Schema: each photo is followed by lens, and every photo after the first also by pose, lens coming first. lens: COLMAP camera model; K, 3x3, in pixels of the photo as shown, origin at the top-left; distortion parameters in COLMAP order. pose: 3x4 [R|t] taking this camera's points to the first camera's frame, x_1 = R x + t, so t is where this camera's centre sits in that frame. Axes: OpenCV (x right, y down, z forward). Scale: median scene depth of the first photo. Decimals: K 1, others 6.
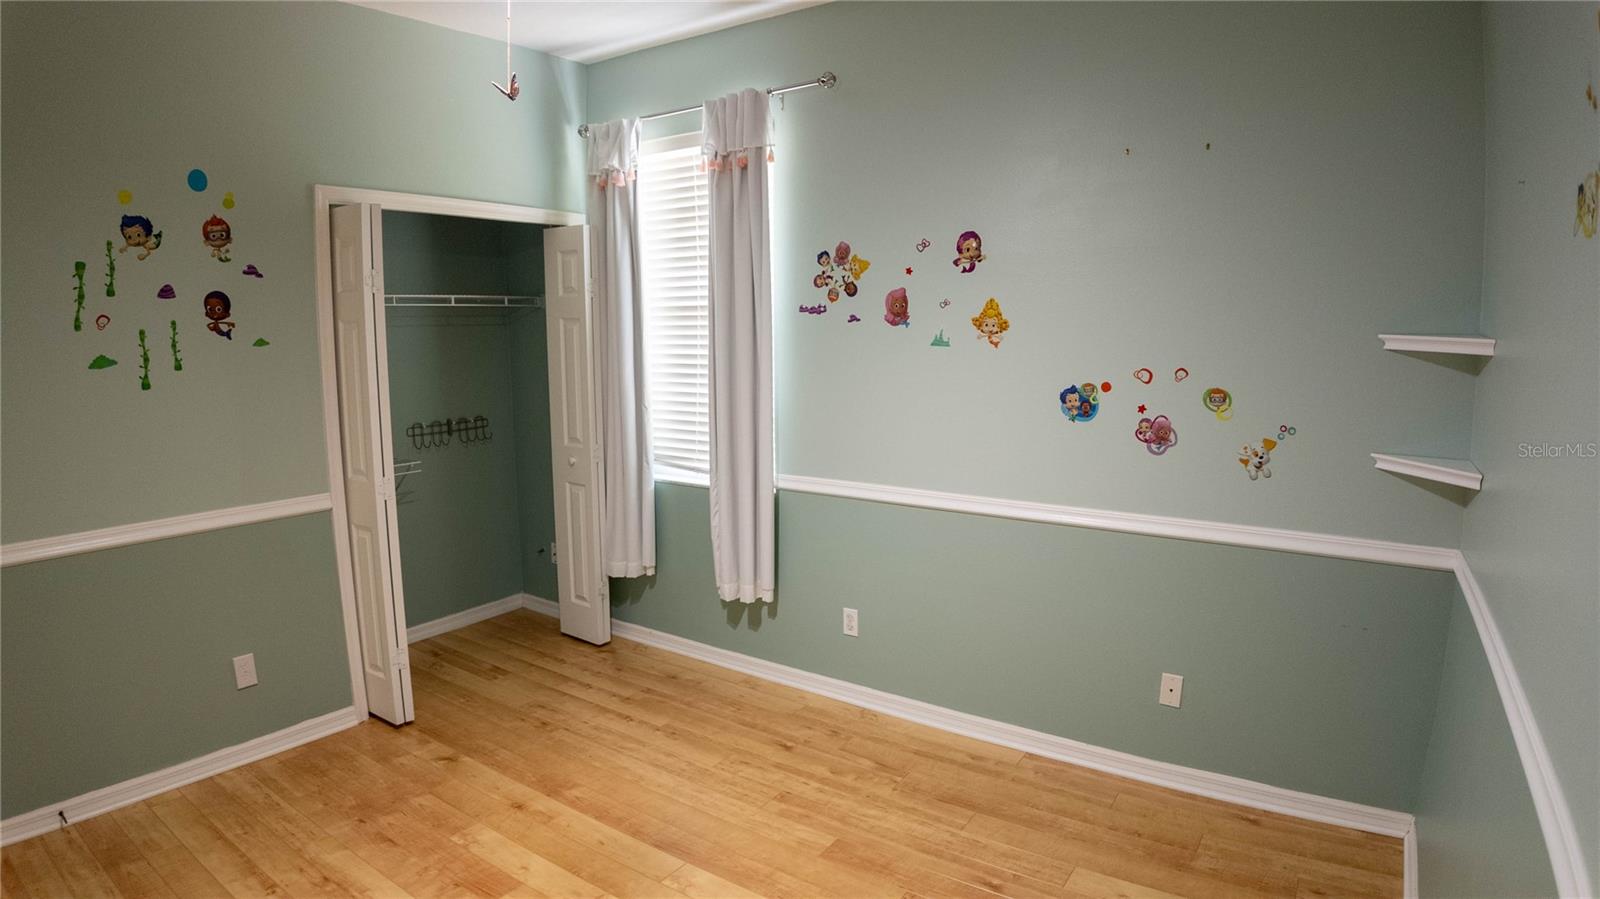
lens RADIAL K [[845.6, 0, 808.2], [0, 845.6, 450.3], [0, 0, 1]] dist [-0.067312, -0.047217]
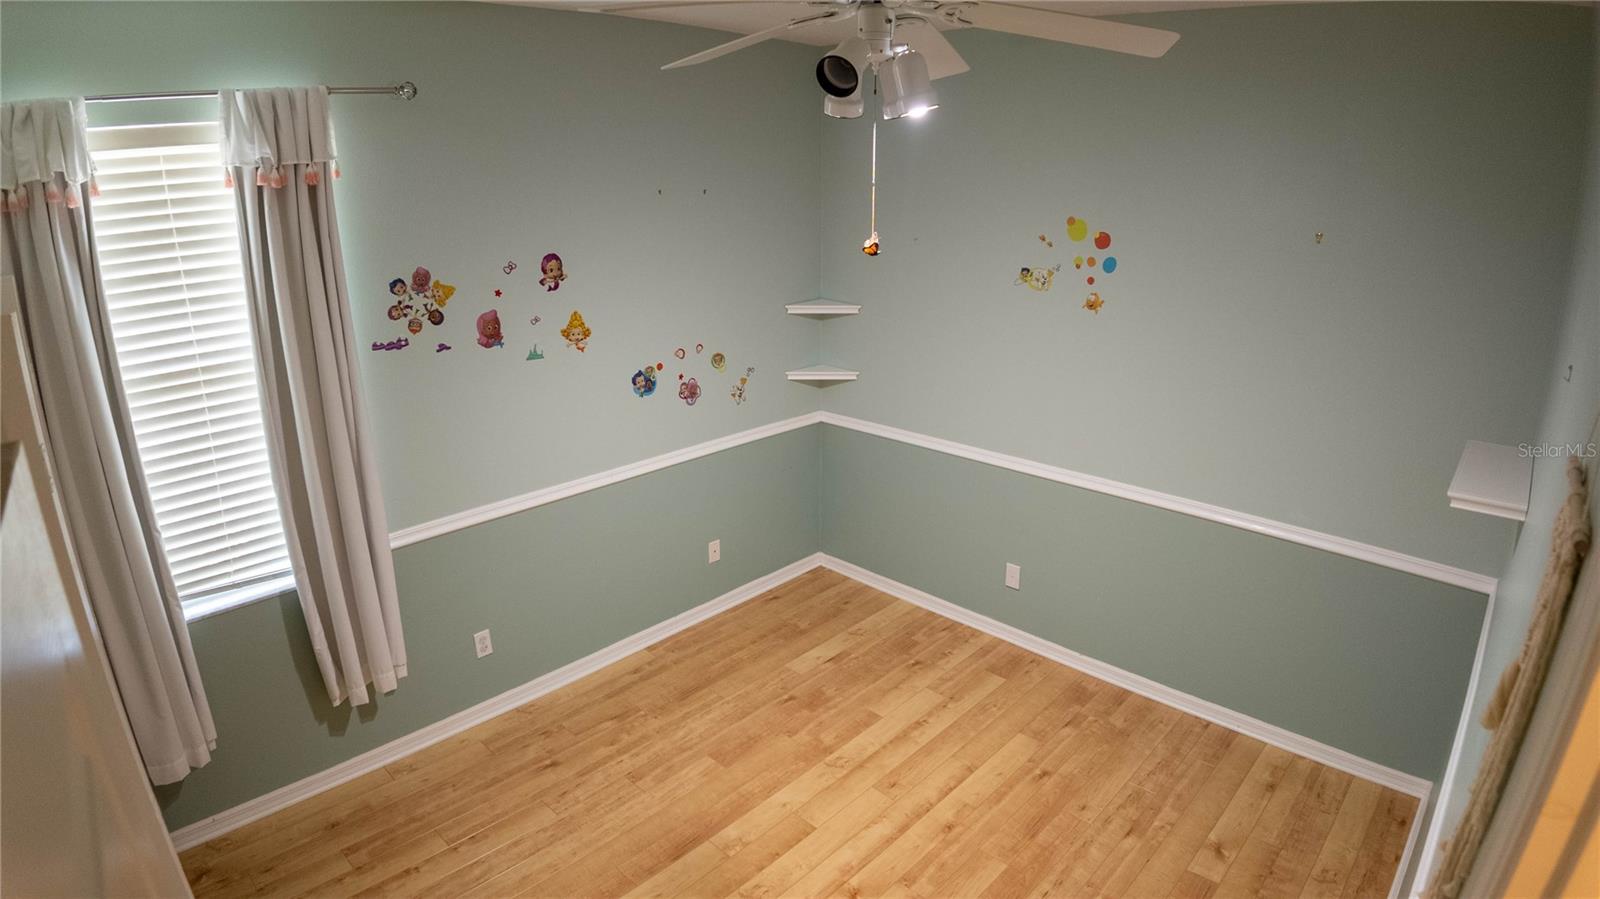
lens RADIAL K [[845.6, 0, 808.2], [0, 845.6, 450.3], [0, 0, 1]] dist [-0.067312, -0.047217]
pose [[0.170612, -0.302225, 0.937844, -0.850237], [0.139282, 0.949639, 0.280688, -0.272735], [-0.975445, 0.082737, 0.204114, 0.458051]]
